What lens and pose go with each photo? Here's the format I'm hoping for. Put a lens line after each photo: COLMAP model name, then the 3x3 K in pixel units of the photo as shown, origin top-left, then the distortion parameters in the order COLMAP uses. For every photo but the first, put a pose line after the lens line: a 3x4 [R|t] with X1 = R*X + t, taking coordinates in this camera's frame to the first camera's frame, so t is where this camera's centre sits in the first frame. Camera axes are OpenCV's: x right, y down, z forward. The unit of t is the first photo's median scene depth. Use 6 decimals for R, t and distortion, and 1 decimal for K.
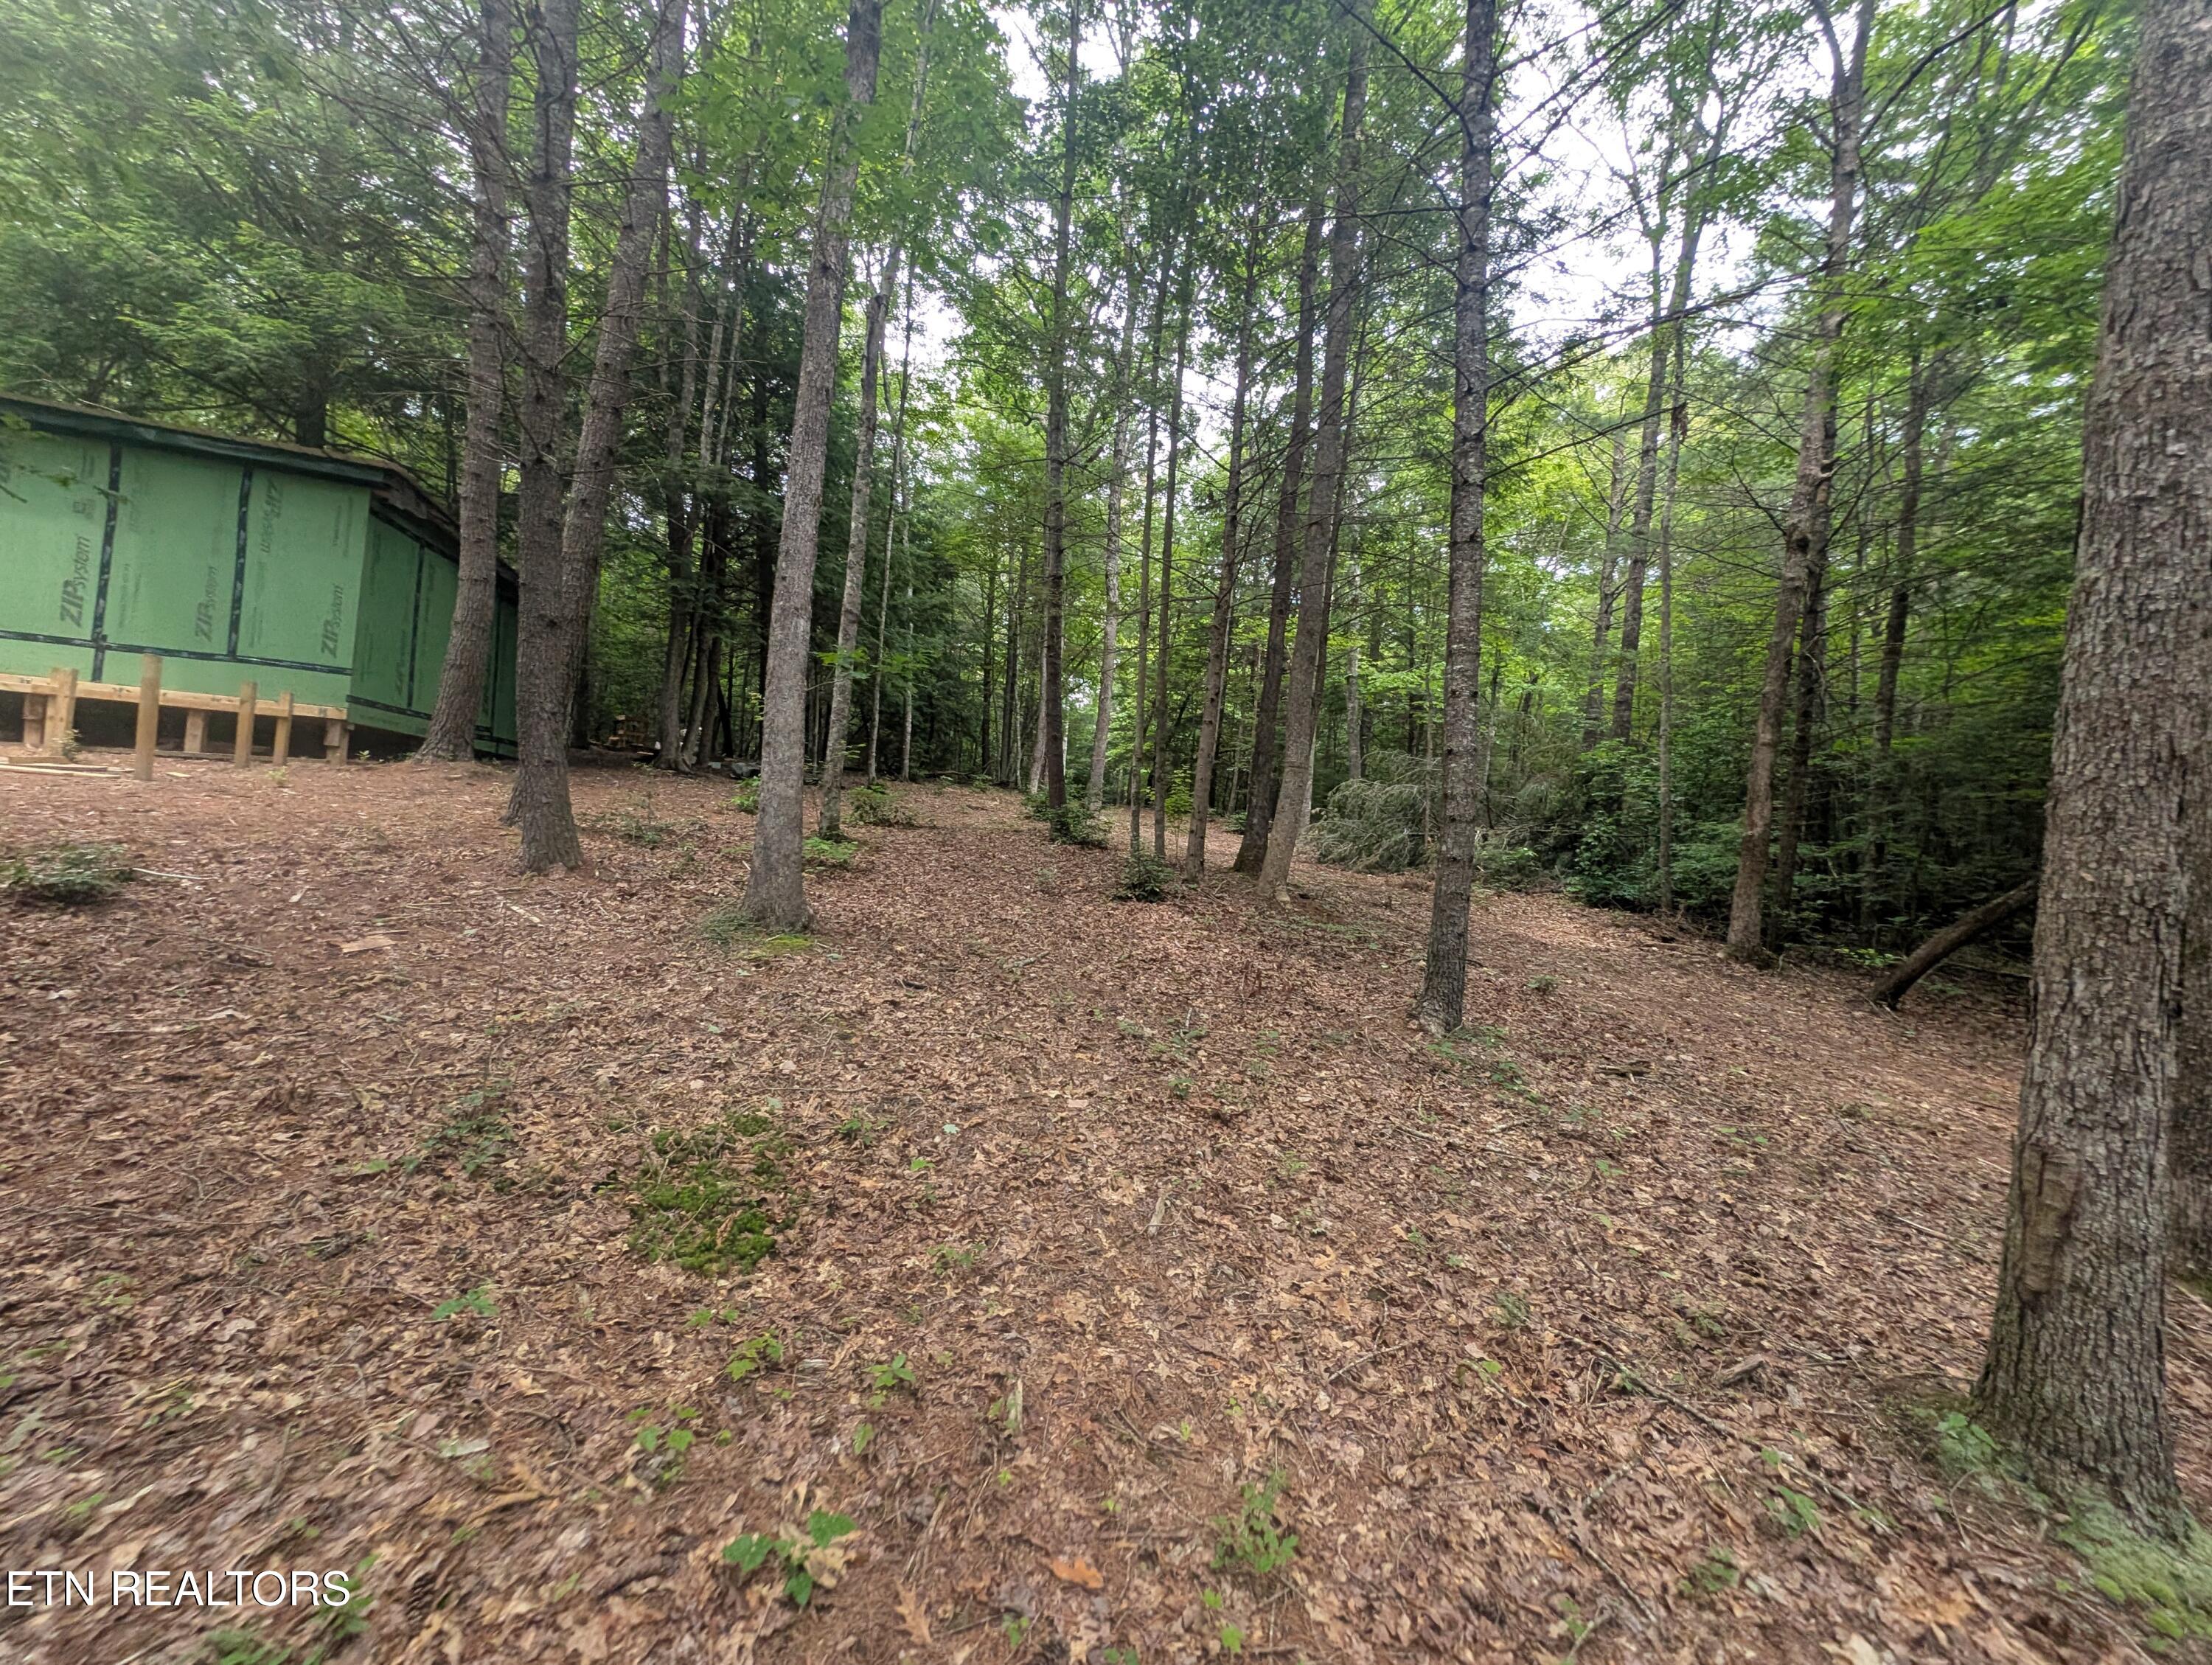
lens RADIAL K [[831.4, 0, 1100.4], [0, 831.4, 836.3], [0, 0, 1]] dist [0.008212, -0.003628]
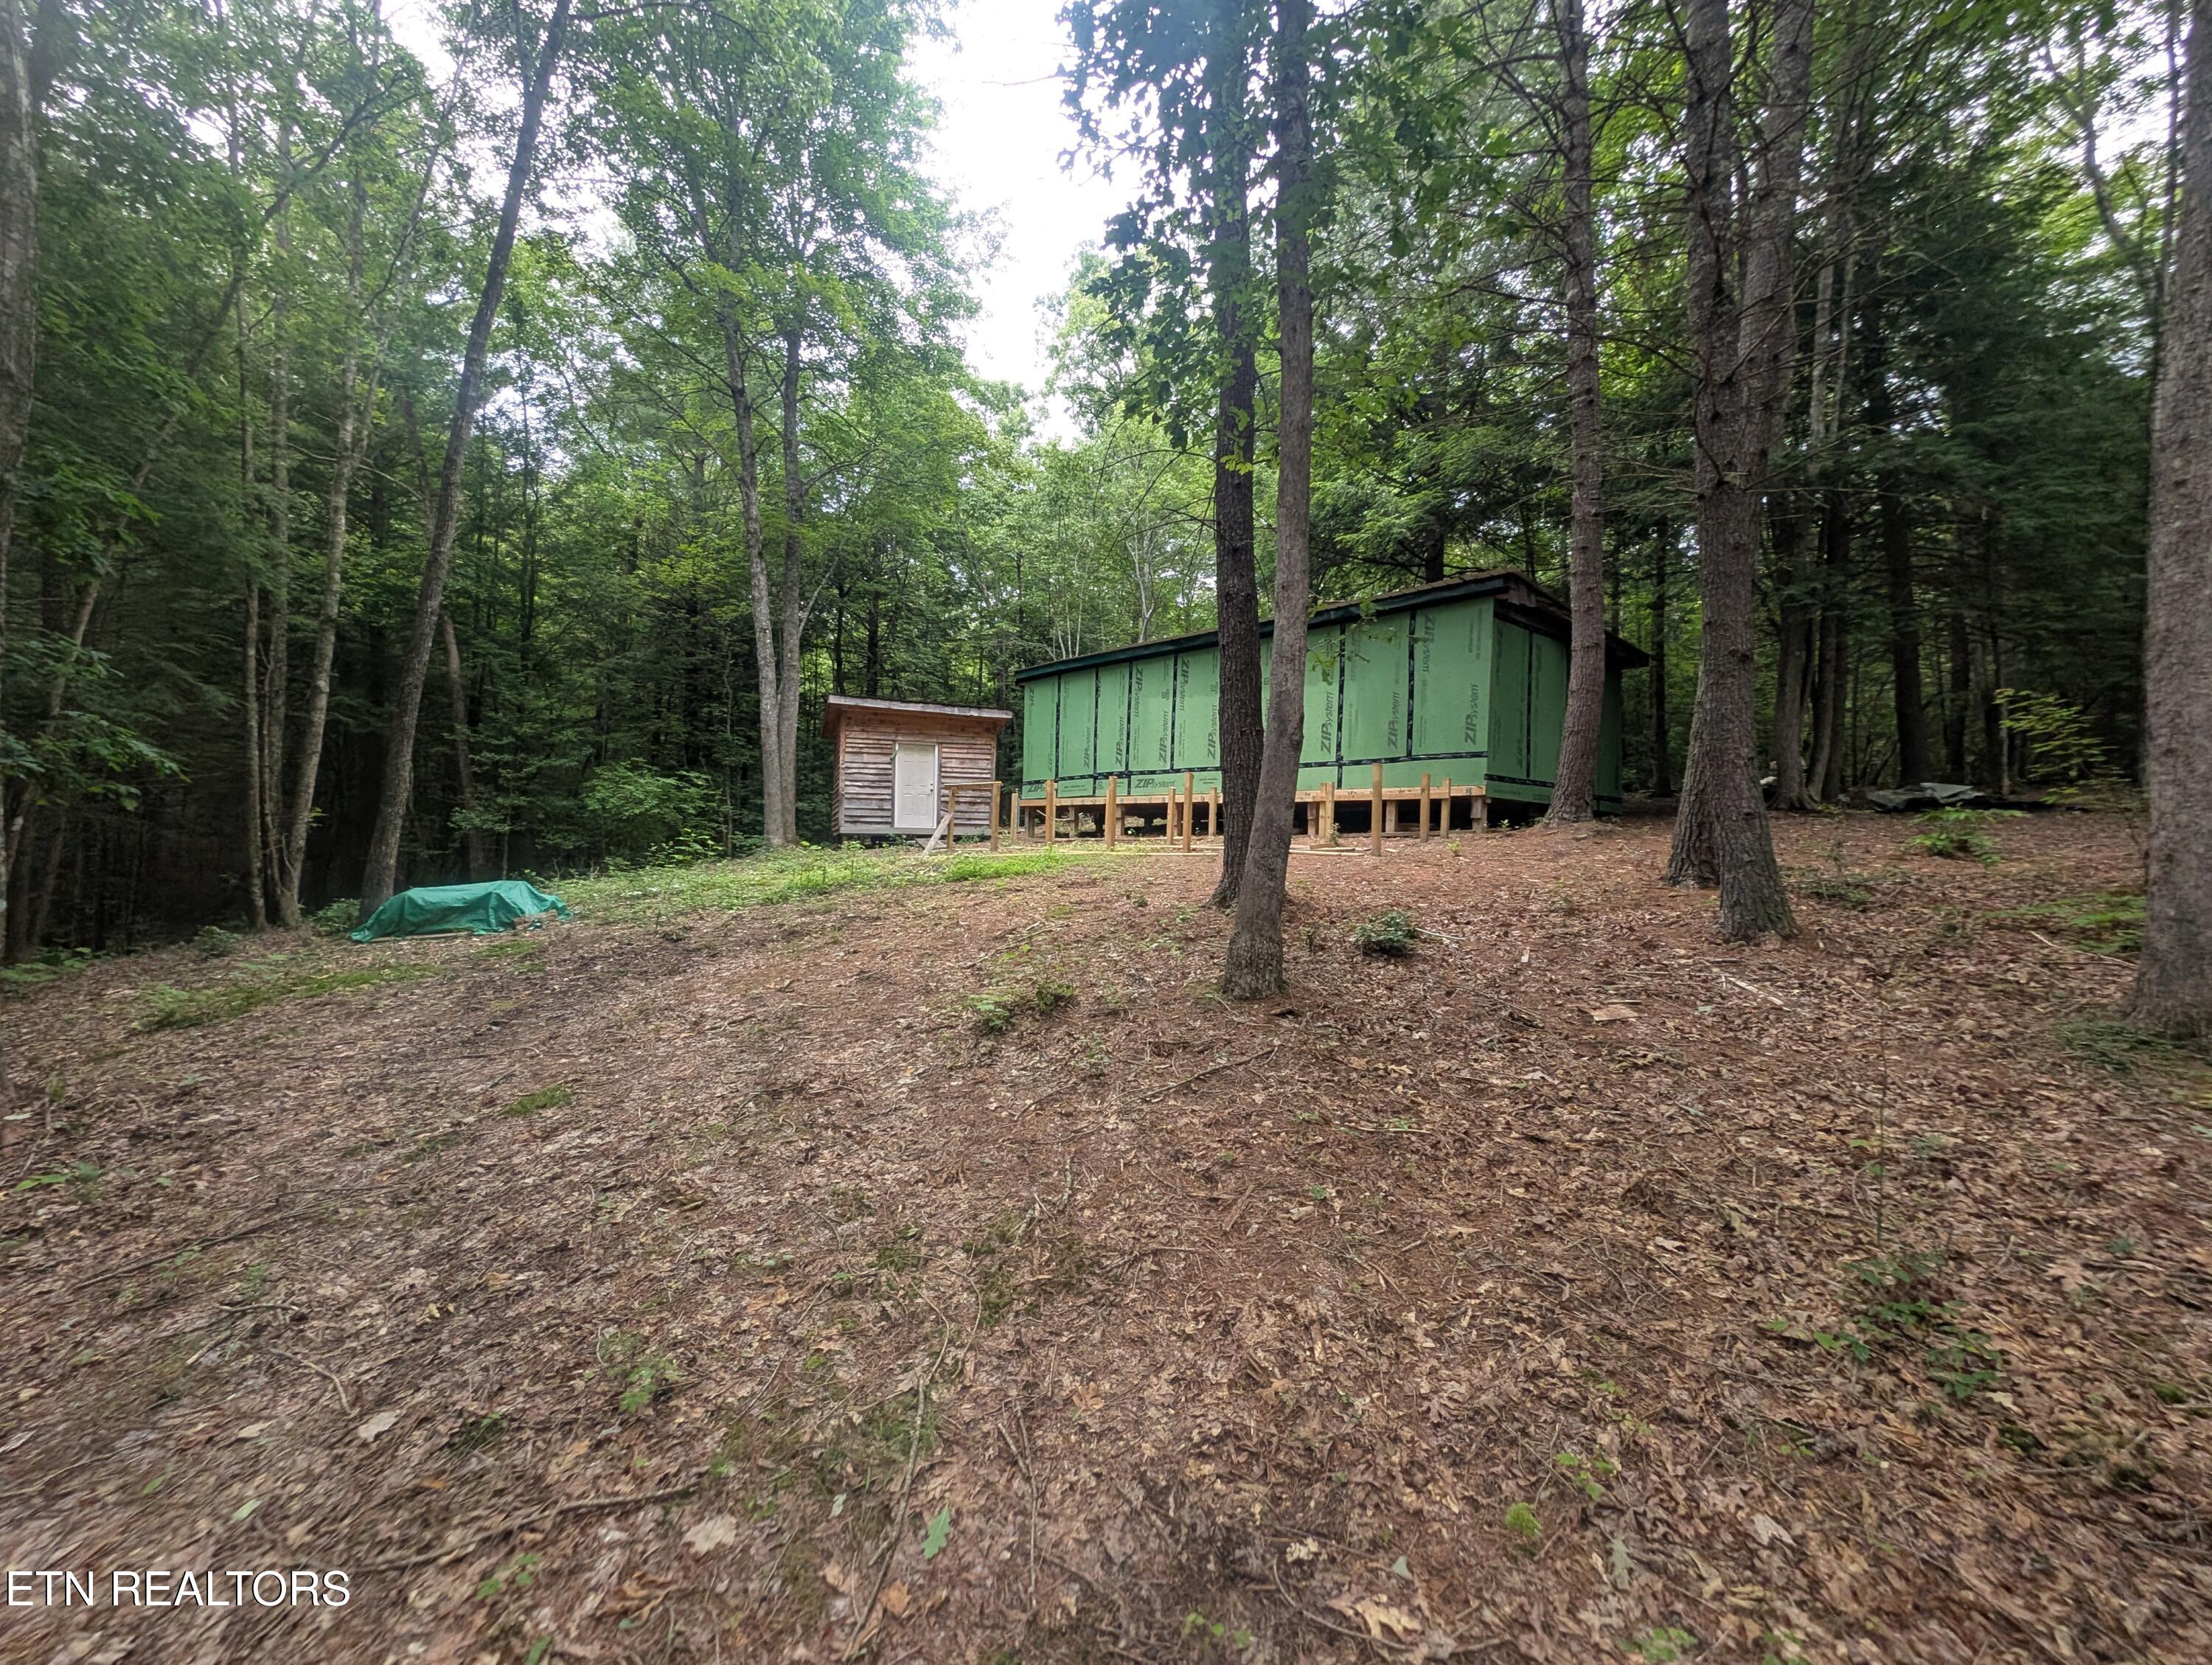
lens RADIAL K [[831.4, 0, 1099.5], [0, 831.4, 840.8], [0, 0, 1]] dist [0.008212, -0.003628]
pose [[0.432319, -0.066227, -0.899285, -0.188178], [0.017953, 0.997734, -0.064847, -0.019420], [0.901542, 0.011890, 0.432528, 0.009492]]
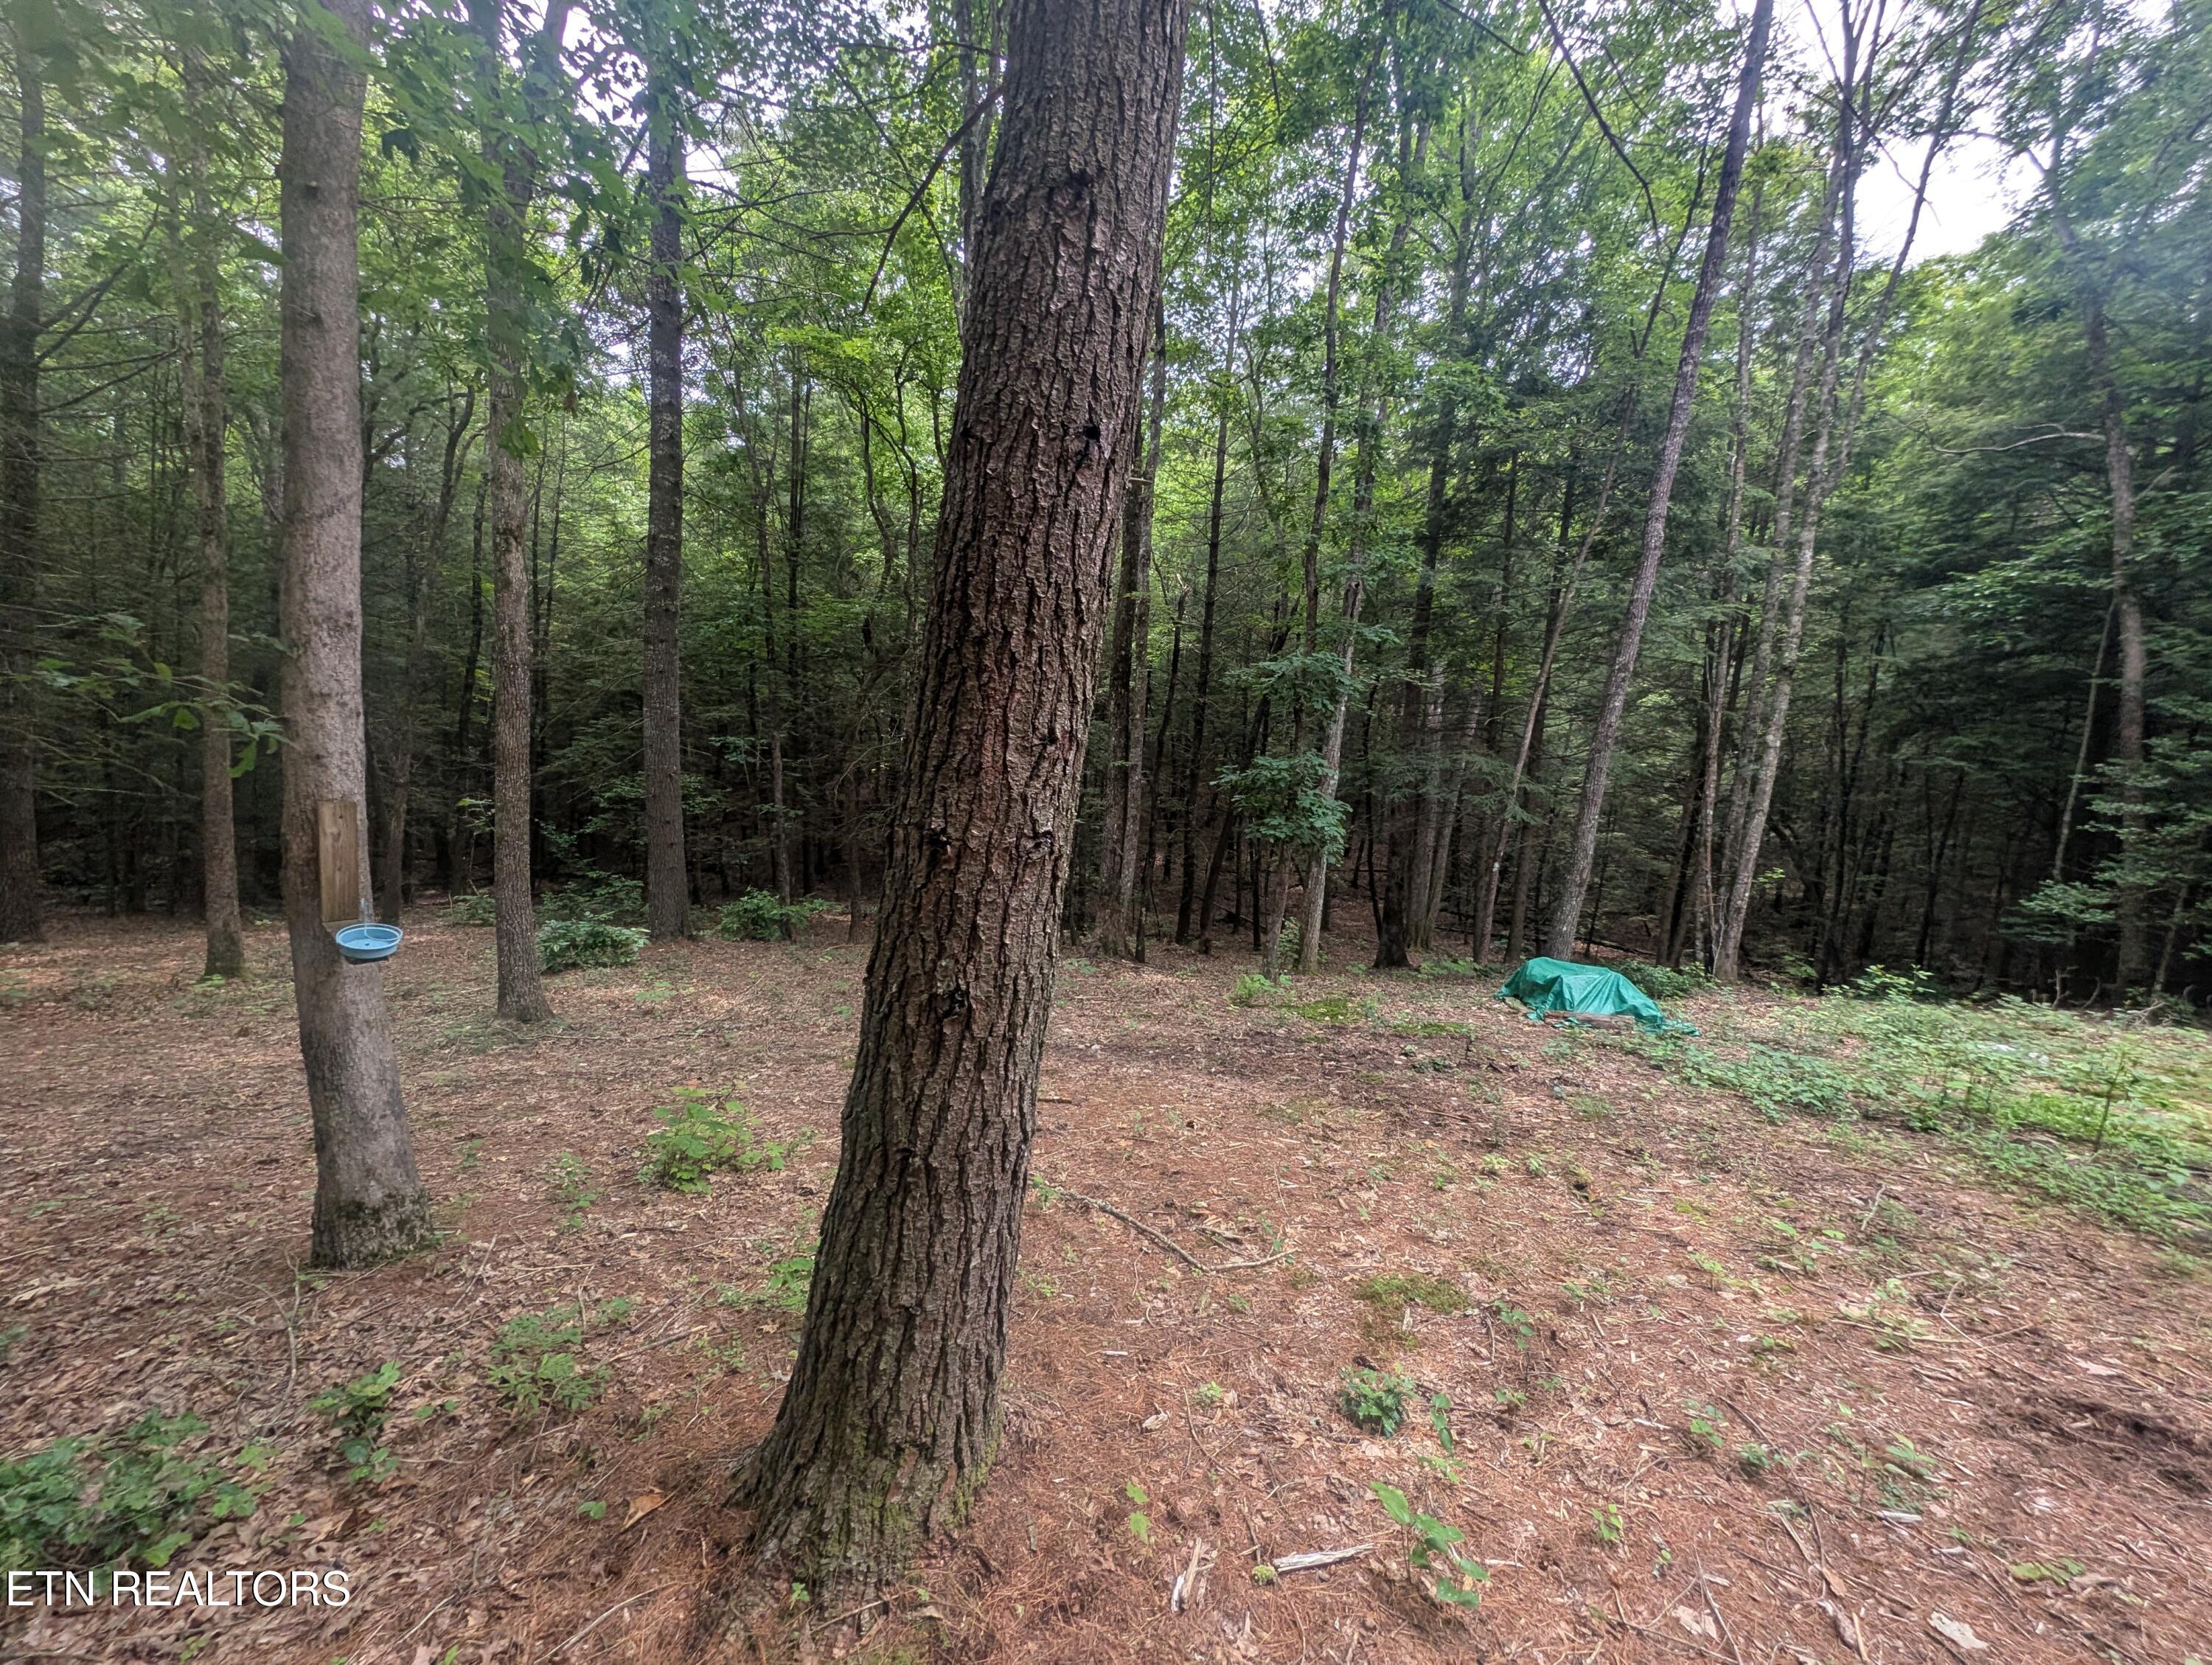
lens RADIAL K [[831.4, 0, 1100.8], [0, 831.4, 835.5], [0, 0, 1]] dist [0.008212, -0.003628]
pose [[-0.985853, -0.127434, -0.108881, -1.371055], [-0.134642, 0.988977, 0.061609, -0.321528], [0.099830, 0.075397, -0.992144, 1.198581]]
